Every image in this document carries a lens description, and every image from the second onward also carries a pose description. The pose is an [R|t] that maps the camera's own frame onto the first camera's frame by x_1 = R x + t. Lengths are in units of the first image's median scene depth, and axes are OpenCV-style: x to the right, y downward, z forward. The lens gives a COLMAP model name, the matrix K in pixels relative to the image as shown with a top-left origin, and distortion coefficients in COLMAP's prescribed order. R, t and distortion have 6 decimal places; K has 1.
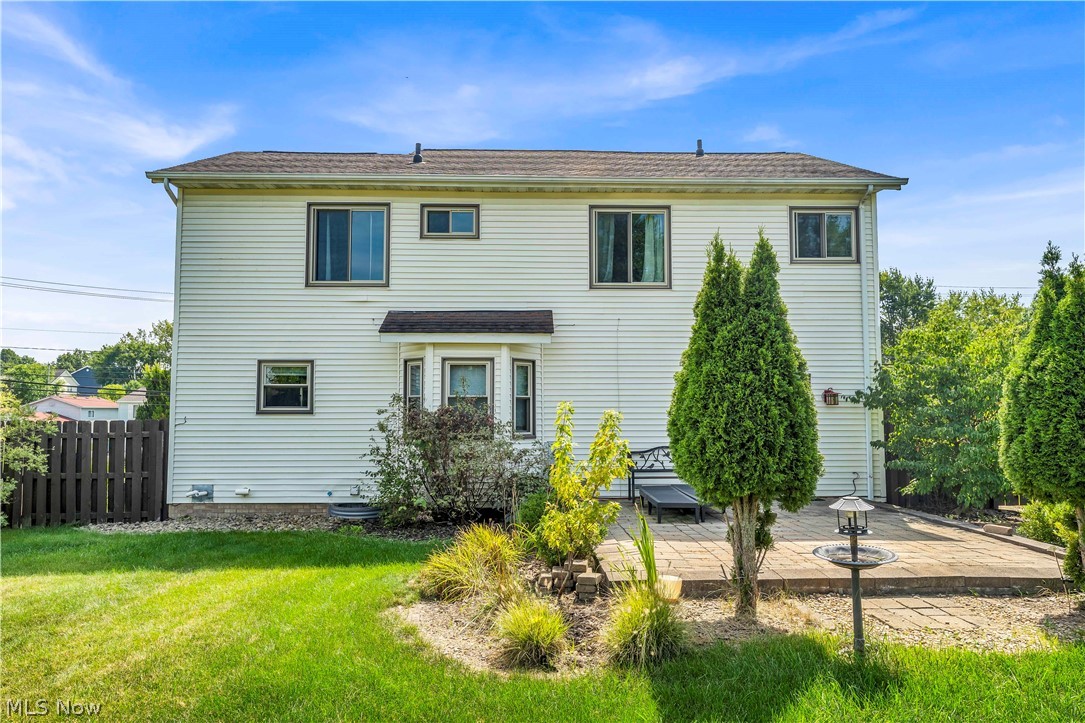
lens RADIAL K [[719.3, 0, 542.4], [0, 719.3, 365.7], [0, 0, 1]] dist [0.005582, 0.000990]
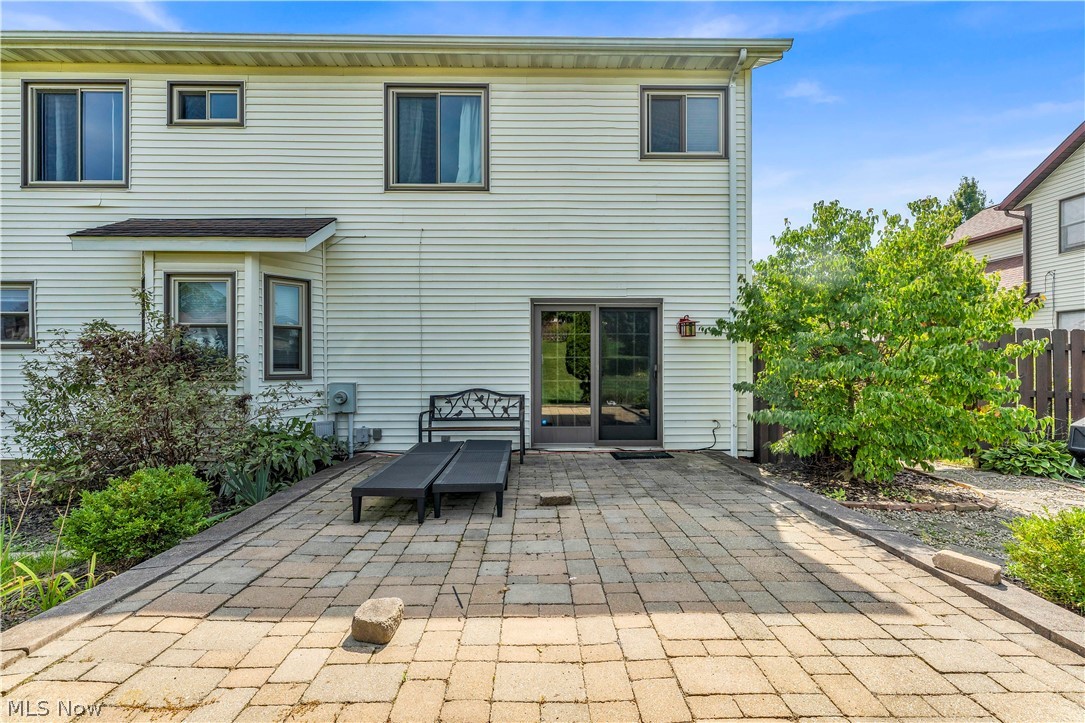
lens RADIAL K [[454.7, 0, 545.4], [0, 454.7, 361.9], [0, 0, 1]] dist [-0.002344, -0.000305]
pose [[0.999969, -0.001183, -0.007805, 0.248965], [0.001680, 0.997949, 0.063993, 0.049796], [0.007713, -0.064004, 0.997920, 0.496695]]
